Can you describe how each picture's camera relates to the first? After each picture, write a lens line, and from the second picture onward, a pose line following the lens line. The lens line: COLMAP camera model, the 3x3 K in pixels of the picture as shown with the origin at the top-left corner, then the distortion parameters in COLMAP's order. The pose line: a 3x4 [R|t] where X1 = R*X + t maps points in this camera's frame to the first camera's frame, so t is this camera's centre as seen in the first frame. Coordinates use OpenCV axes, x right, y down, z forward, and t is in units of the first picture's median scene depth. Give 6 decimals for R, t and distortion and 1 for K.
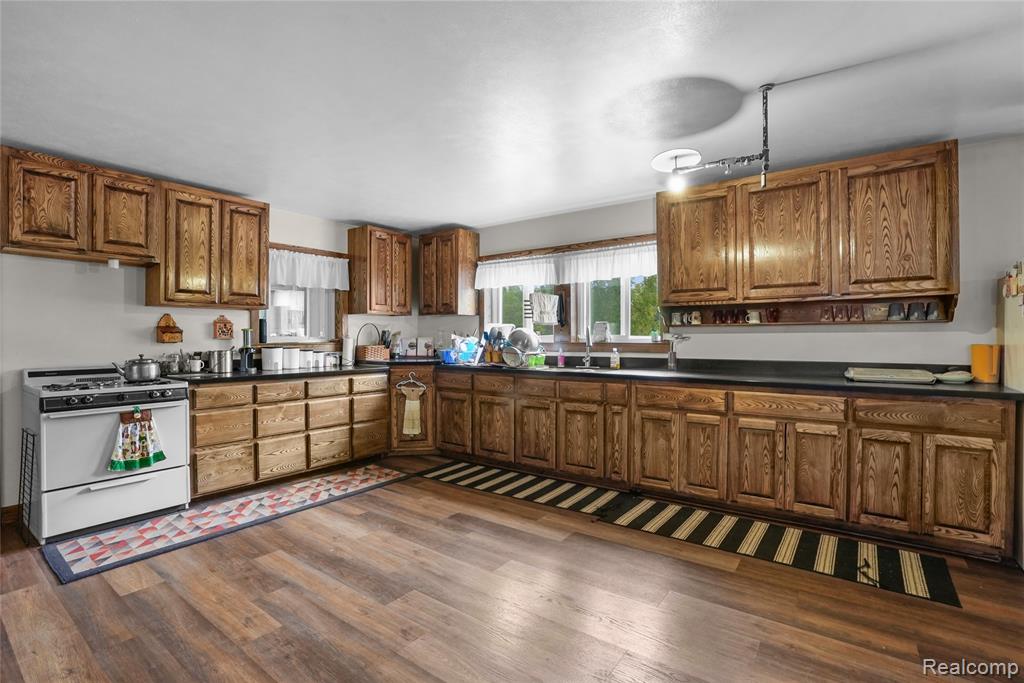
lens RADIAL K [[476.7, 0, 512.3], [0, 476.7, 338.0], [0, 0, 1]] dist [-0.073114, 0.025798]
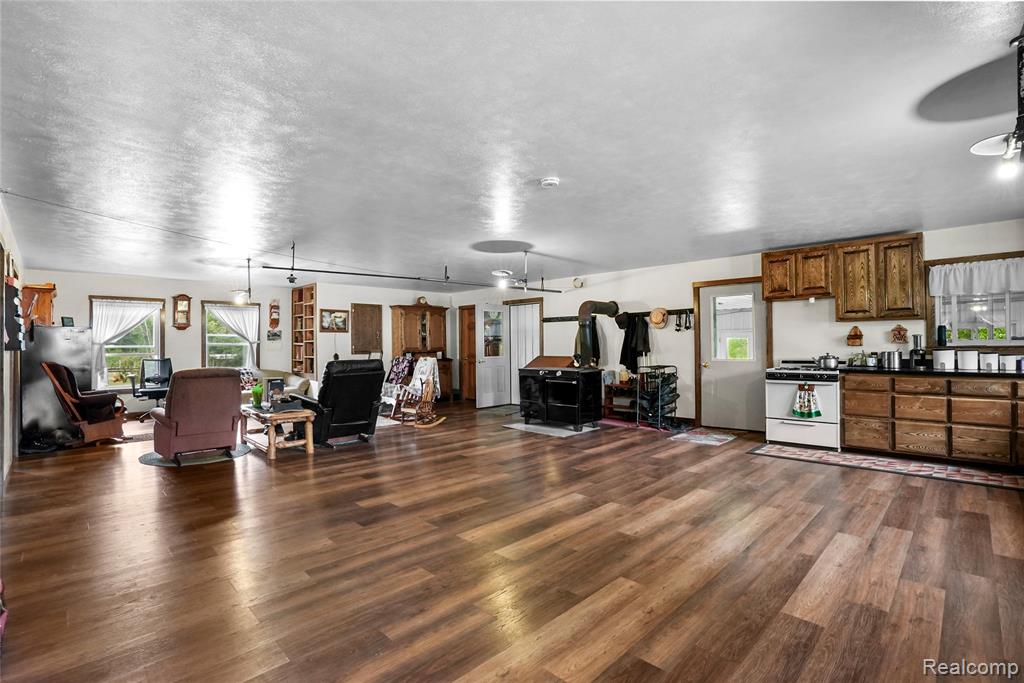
lens RADIAL K [[474.6, 0, 512.0], [0, 474.6, 341.5], [0, 0, 1]] dist [-0.060212, 0.021114]
pose [[-0.154882, -0.005968, -0.987915, 0.892389], [0.009174, 0.999930, -0.007479, -0.002380], [0.987890, -0.010222, -0.154816, 0.131122]]
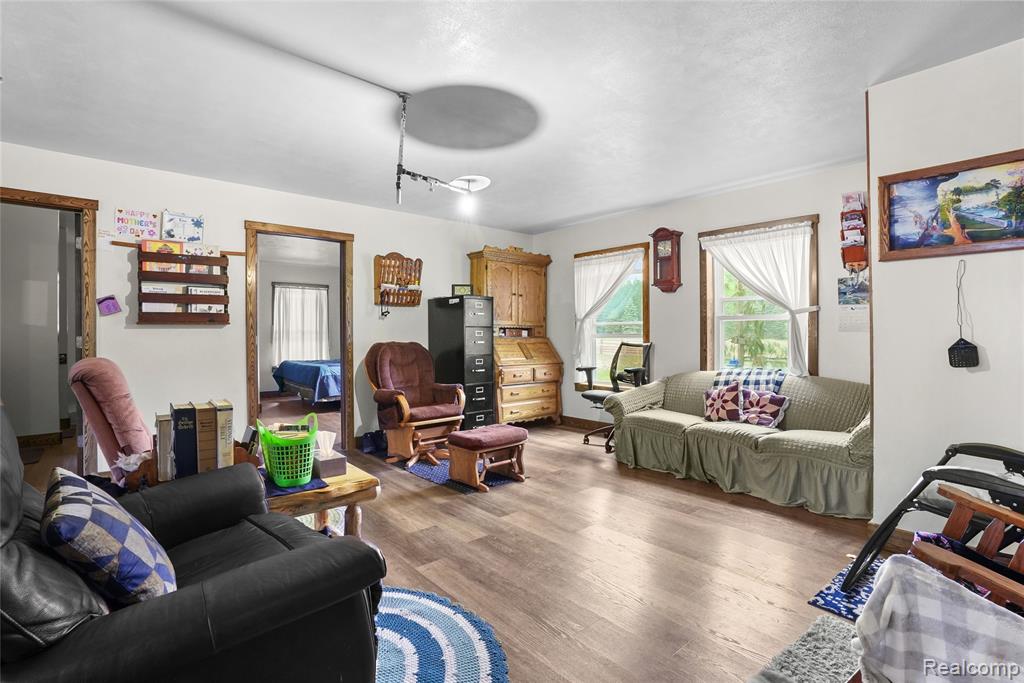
lens RADIAL K [[476.7, 0, 512.3], [0, 476.7, 338.0], [0, 0, 1]] dist [-0.073114, 0.025798]
pose [[-0.975314, 0.000353, 0.220822, -0.956524], [0.001457, 0.999987, 0.004838, 0.026572], [-0.220817, 0.005040, -0.975302, -0.463638]]
